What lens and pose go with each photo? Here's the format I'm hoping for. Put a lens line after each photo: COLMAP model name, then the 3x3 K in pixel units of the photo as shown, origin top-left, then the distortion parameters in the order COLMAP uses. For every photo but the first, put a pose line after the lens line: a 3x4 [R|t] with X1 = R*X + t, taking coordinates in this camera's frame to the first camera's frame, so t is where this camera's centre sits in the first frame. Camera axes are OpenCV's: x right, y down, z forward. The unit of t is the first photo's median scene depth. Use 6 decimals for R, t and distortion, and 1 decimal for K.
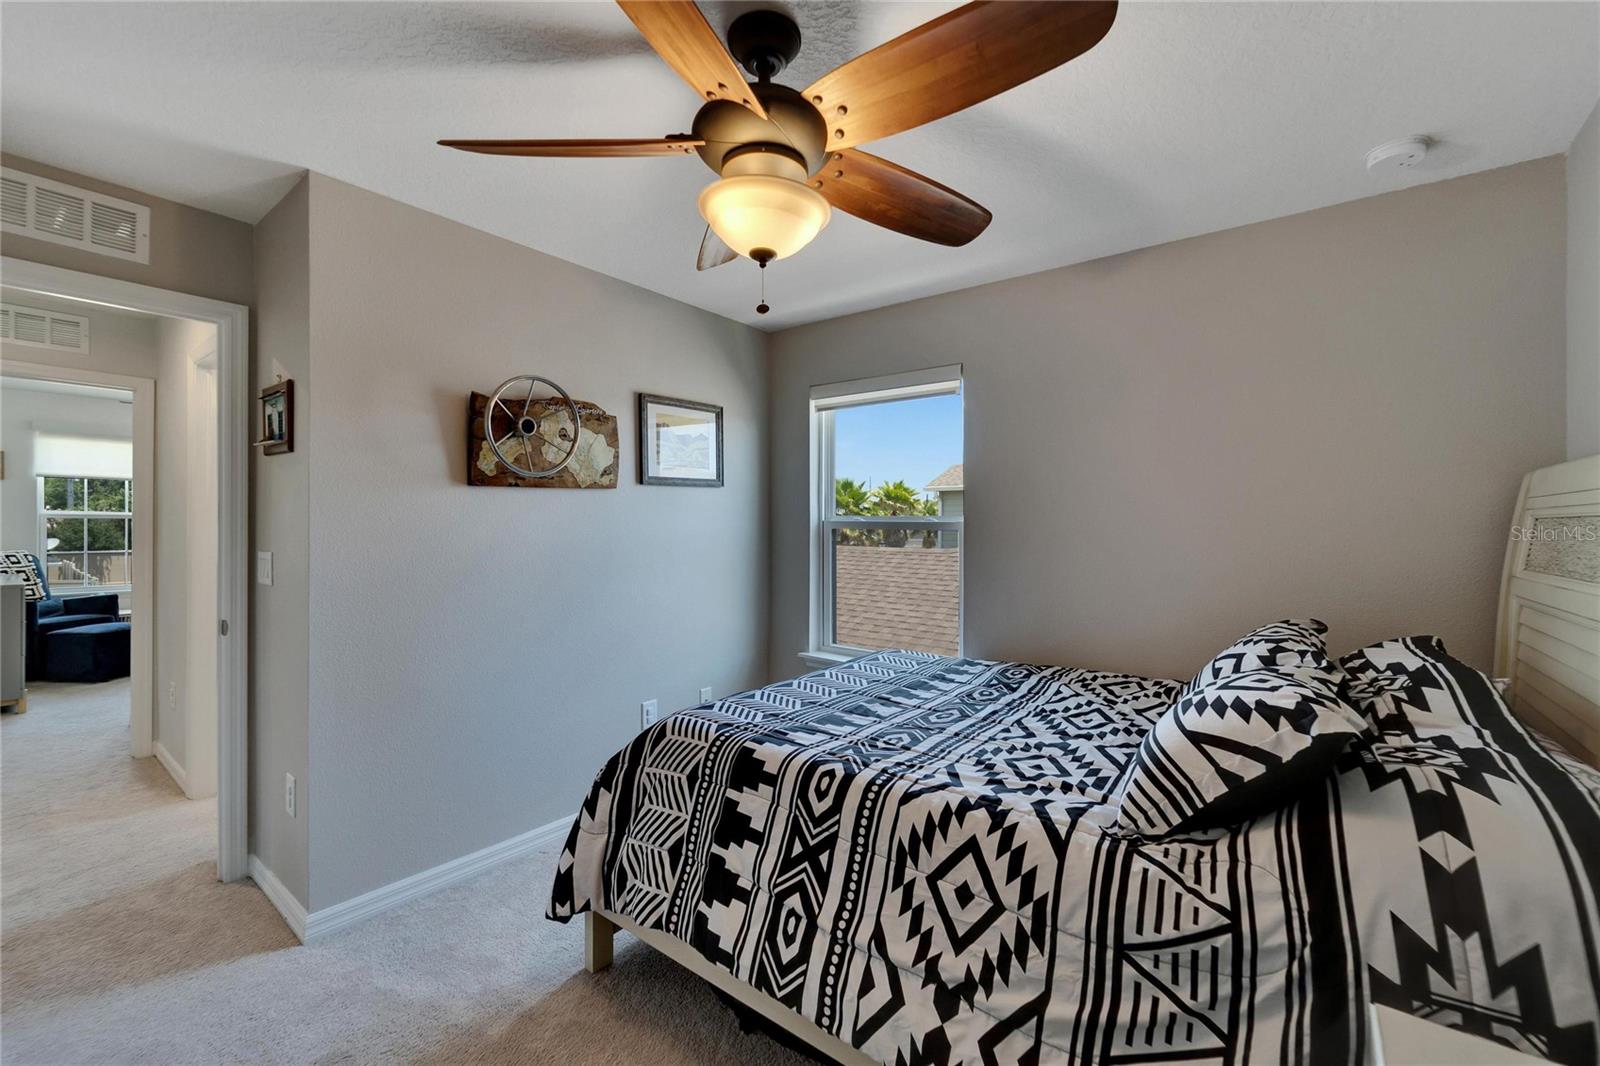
lens RADIAL K [[650.7, 0, 799.1], [0, 650.7, 529.5], [0, 0, 1]] dist [-0.014183, -0.000105]
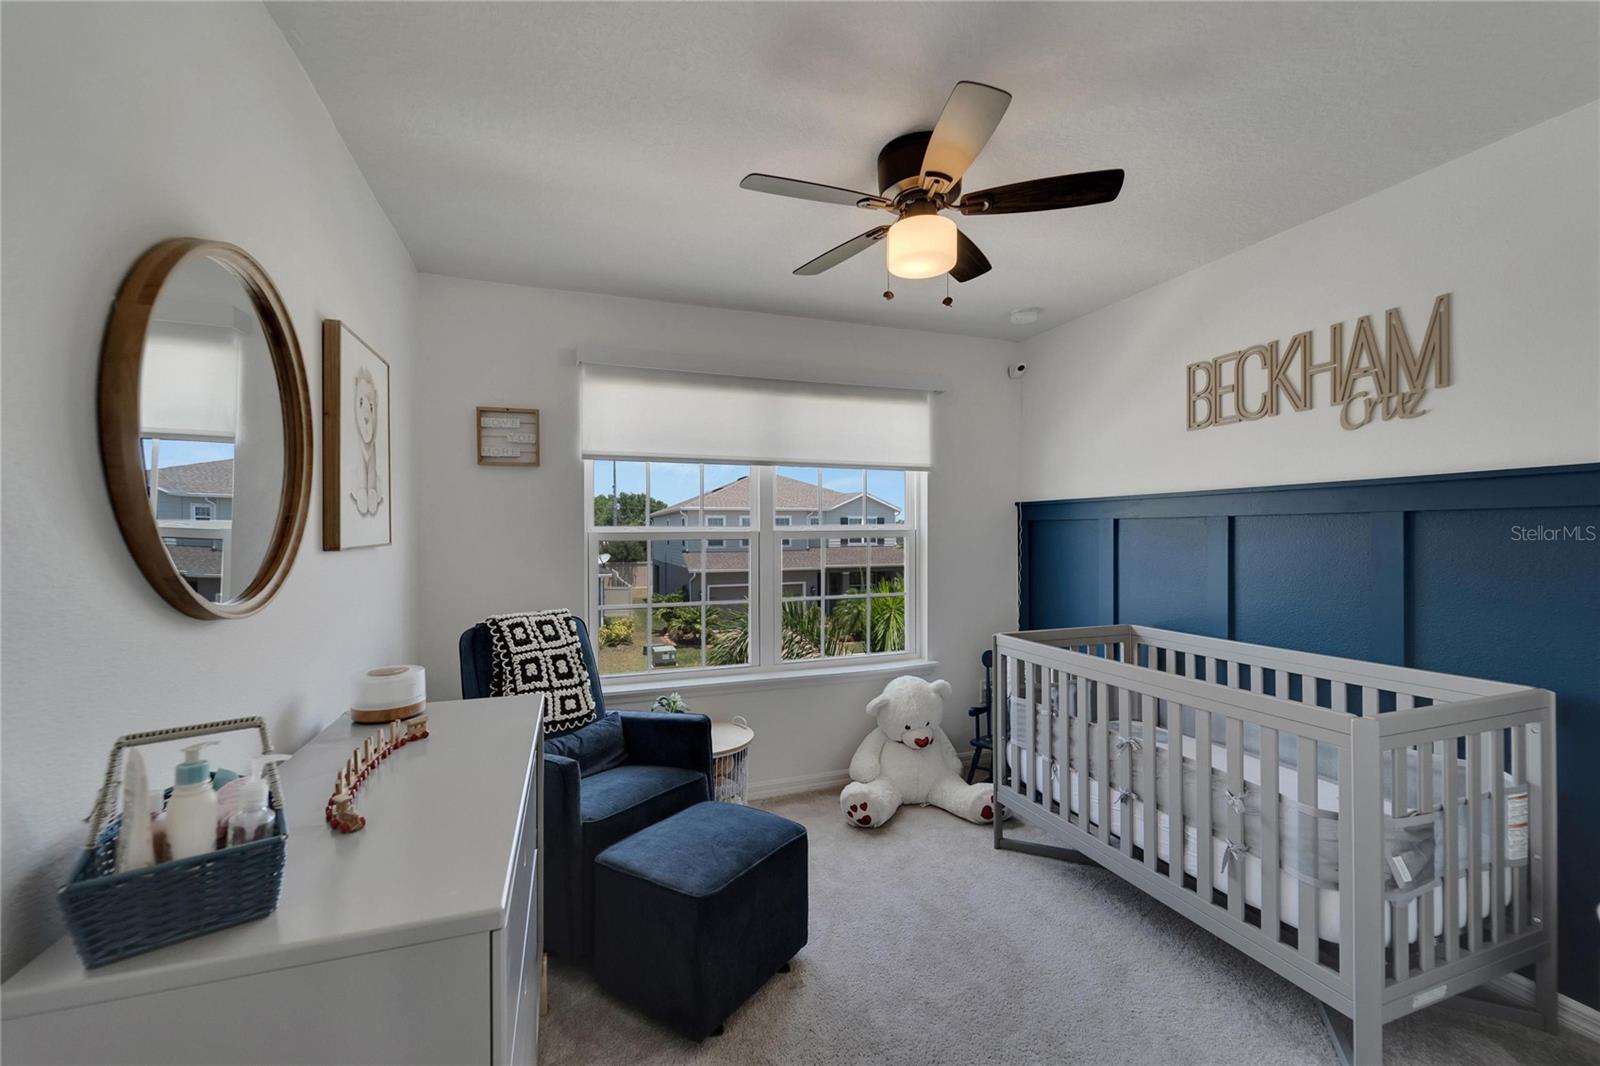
lens RADIAL K [[650.7, 0, 801.3], [0, 650.7, 531.1], [0, 0, 1]] dist [-0.014183, -0.000105]
pose [[0.841523, -0.008309, -0.540157, -0.789022], [0.002367, 0.999929, -0.011694, -0.022137], [0.540216, 0.008563, 0.841483, 0.673871]]
